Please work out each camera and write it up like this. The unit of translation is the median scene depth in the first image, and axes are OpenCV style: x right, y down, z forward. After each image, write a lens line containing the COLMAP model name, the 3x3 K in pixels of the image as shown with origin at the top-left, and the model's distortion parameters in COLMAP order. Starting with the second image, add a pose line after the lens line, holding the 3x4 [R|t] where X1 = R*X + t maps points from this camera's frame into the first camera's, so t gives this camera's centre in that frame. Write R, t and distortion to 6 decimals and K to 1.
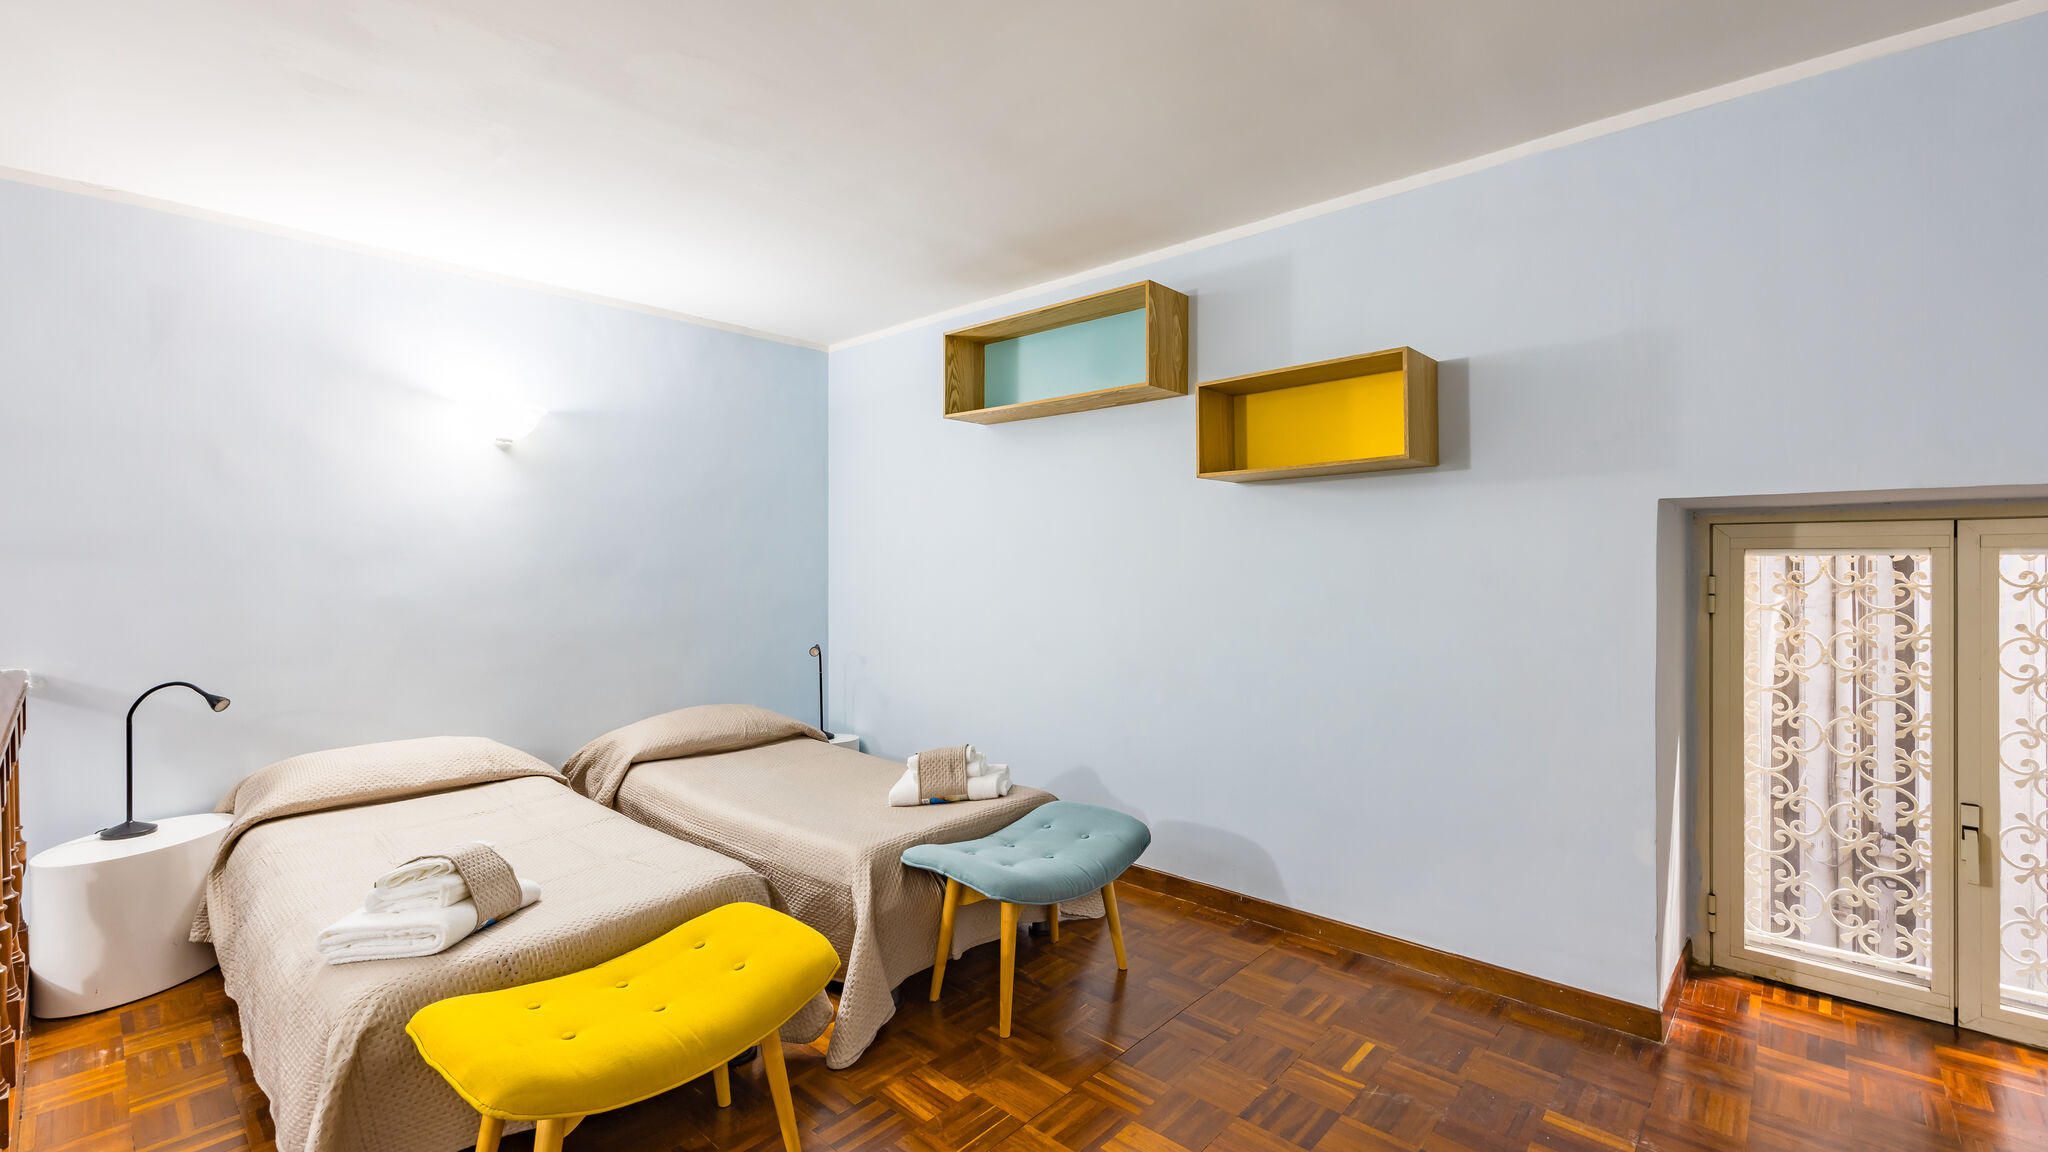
lens RADIAL K [[857.2, 0, 1024.0], [0, 857.2, 576.0], [0, 0, 1]] dist [0.001683, 0.000194]
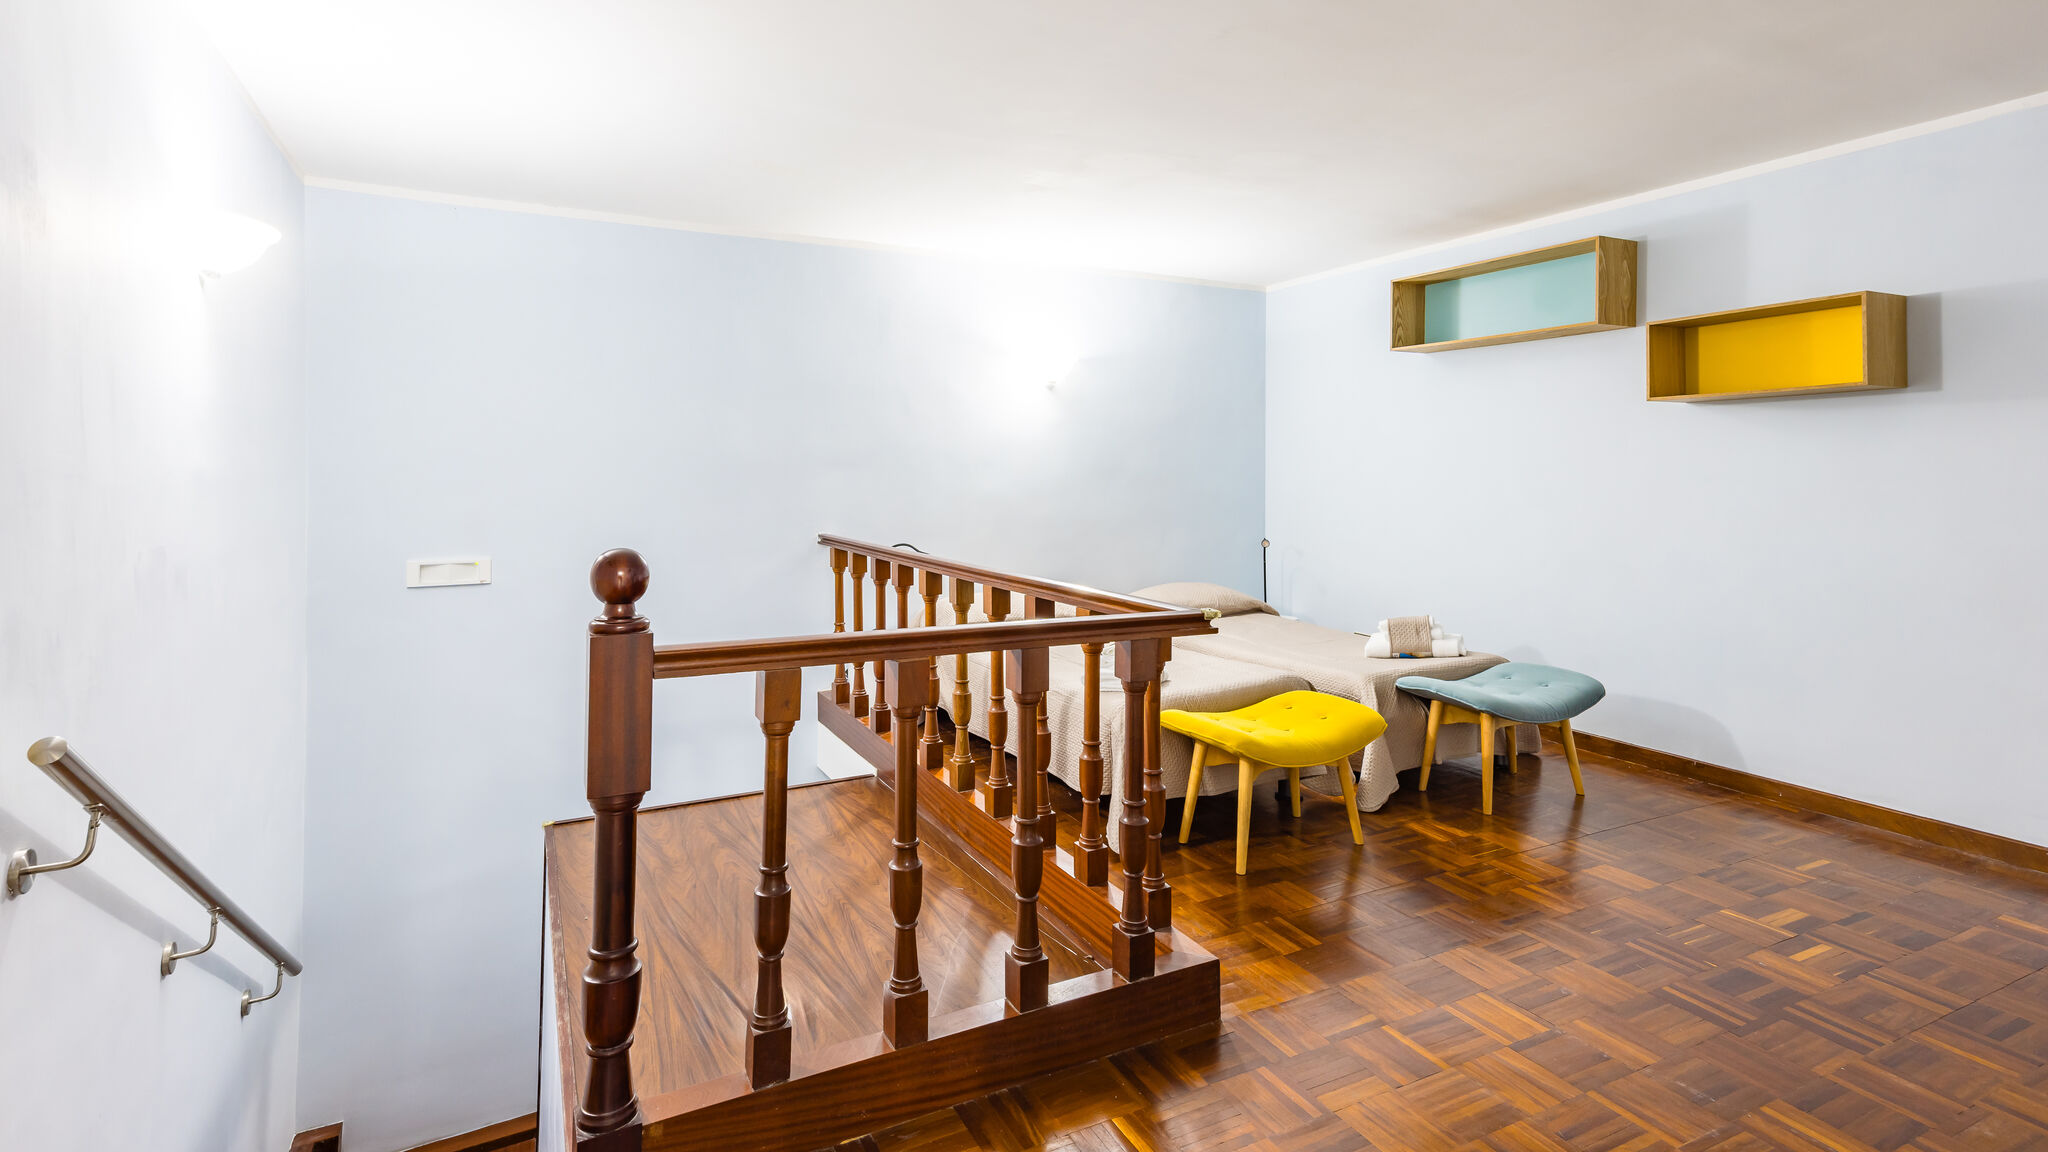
lens RADIAL K [[943.1, 0, 1016.1], [0, 943.1, 473.0], [0, 0, 1]] dist [0.039595, -0.000083]
pose [[0.936359, 0.003306, -0.351027, -0.147779], [-0.007292, 0.999923, -0.010034, 0.005972], [0.350967, 0.011956, 0.936311, -0.544558]]
